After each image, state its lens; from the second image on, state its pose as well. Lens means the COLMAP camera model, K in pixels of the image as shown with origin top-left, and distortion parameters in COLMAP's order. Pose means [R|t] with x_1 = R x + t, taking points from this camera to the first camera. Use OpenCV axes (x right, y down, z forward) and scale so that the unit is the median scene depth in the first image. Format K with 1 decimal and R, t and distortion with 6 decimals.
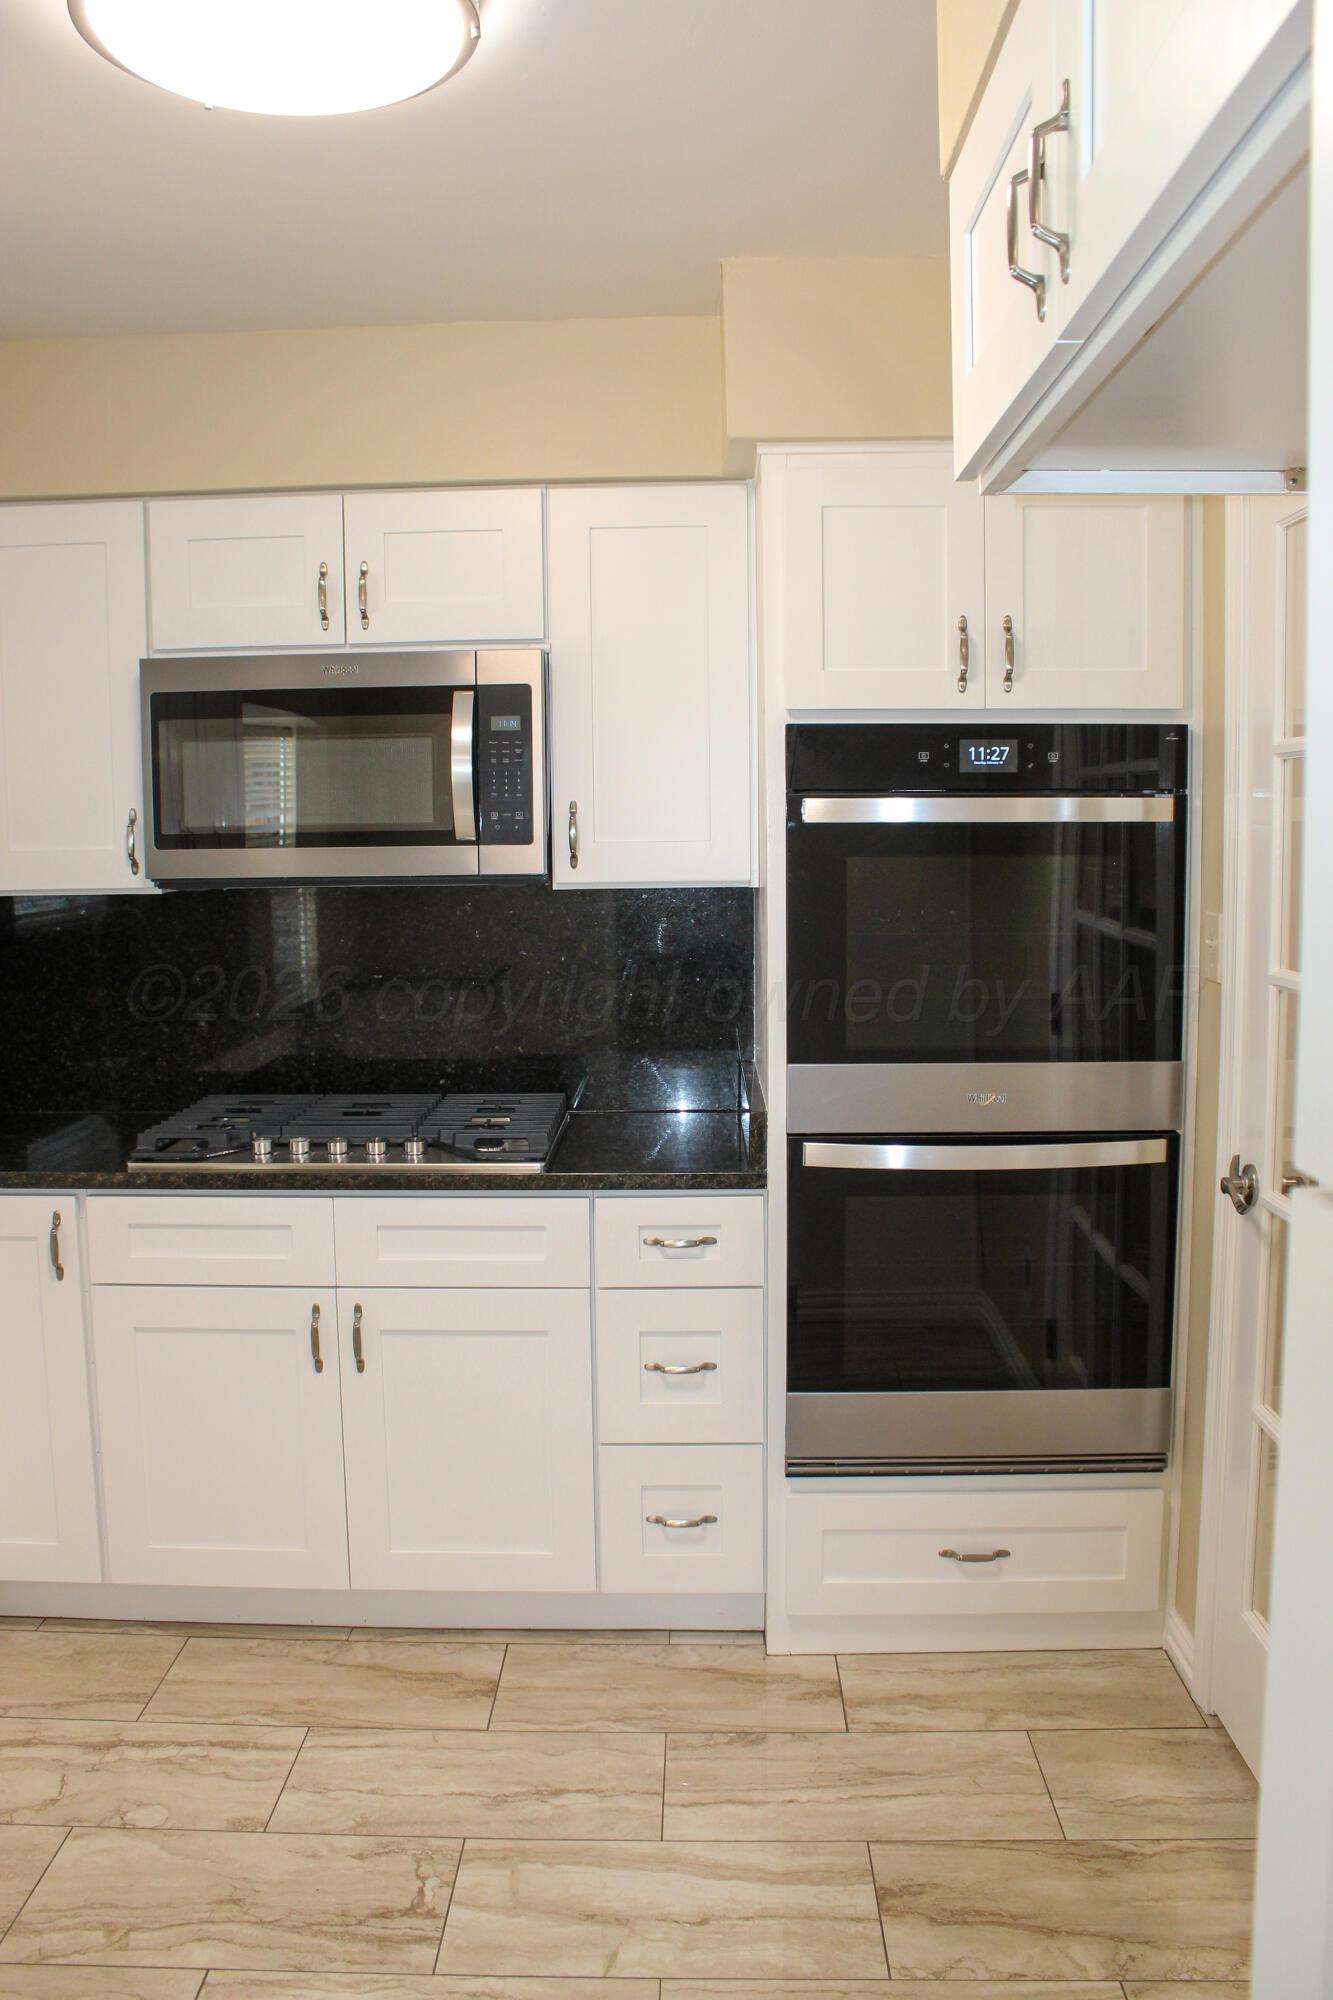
lens RADIAL K [[1663.6, 0, 654.1], [0, 1663.6, 1009.9], [0, 0, 1]] dist [-0.169061, 0.148264]
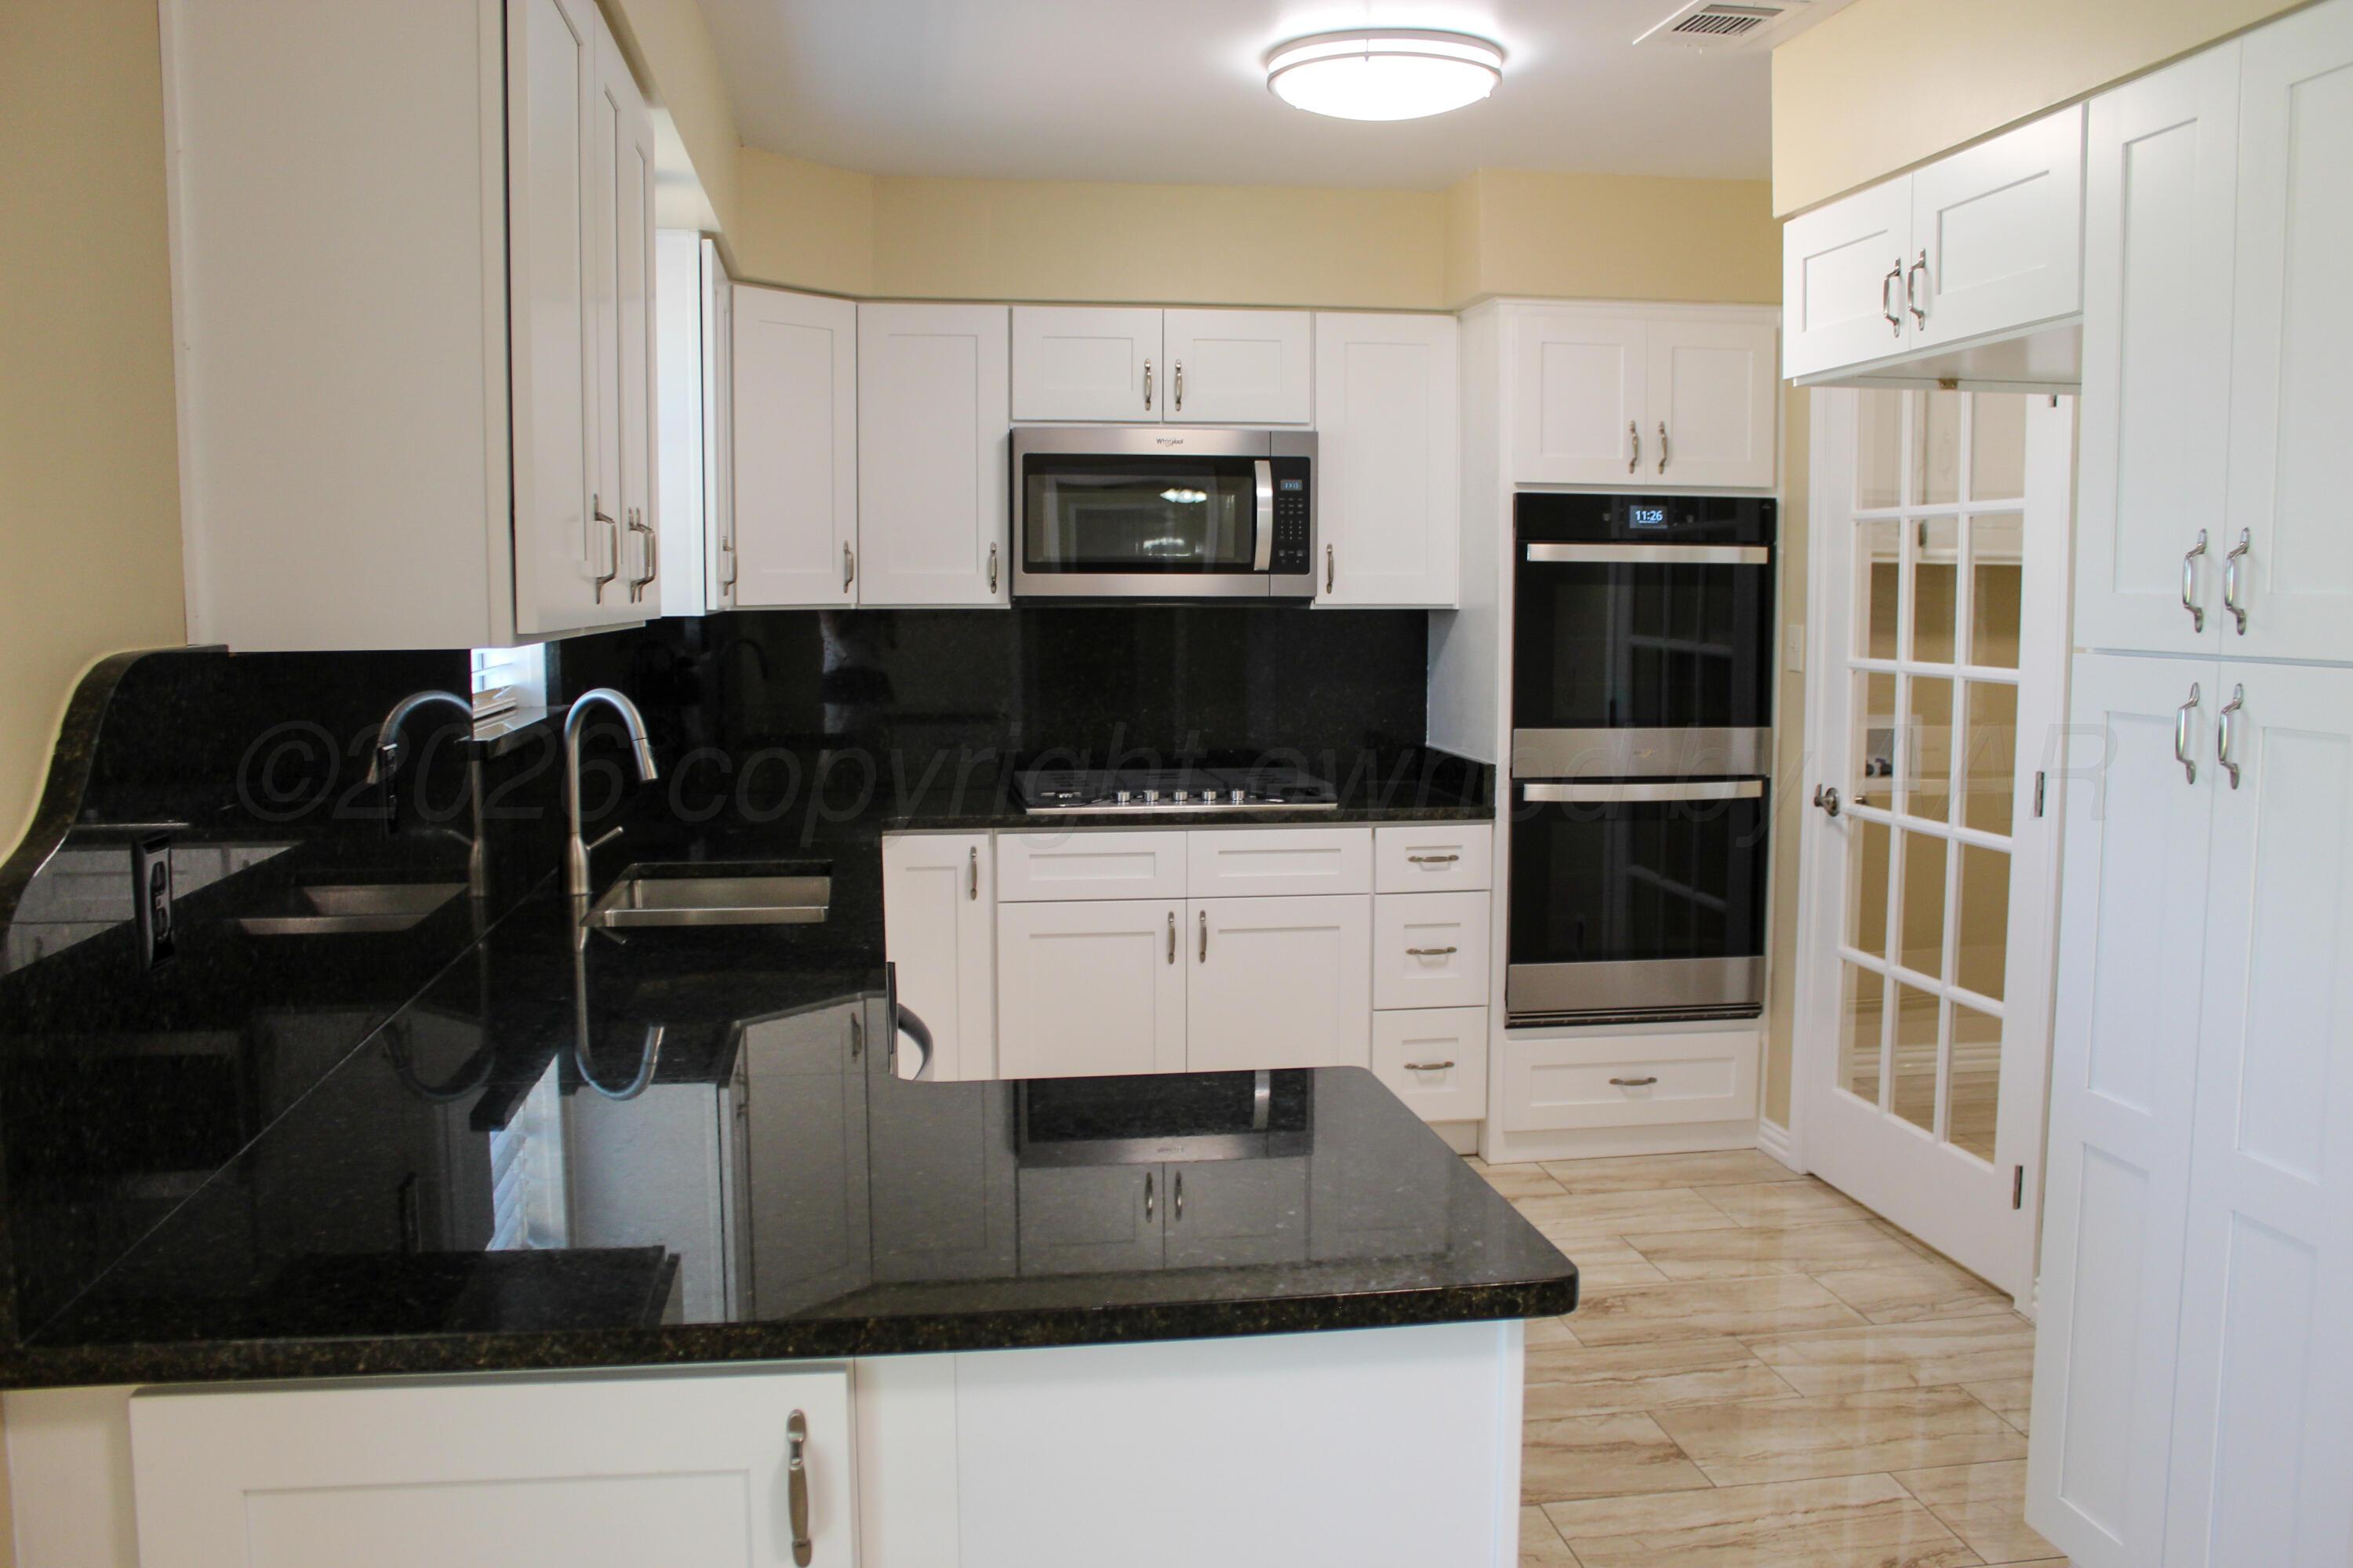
lens RADIAL K [[1957.3, 0, 1176.5], [0, 1957.3, 784.0], [0, 0, 1]] dist [-0.169061, 0.148264]
pose [[0.984259, -0.006172, 0.176625, -0.487683], [0.008060, 0.999918, -0.009979, 0.091597], [-0.176549, 0.011245, 0.984228, -0.582075]]
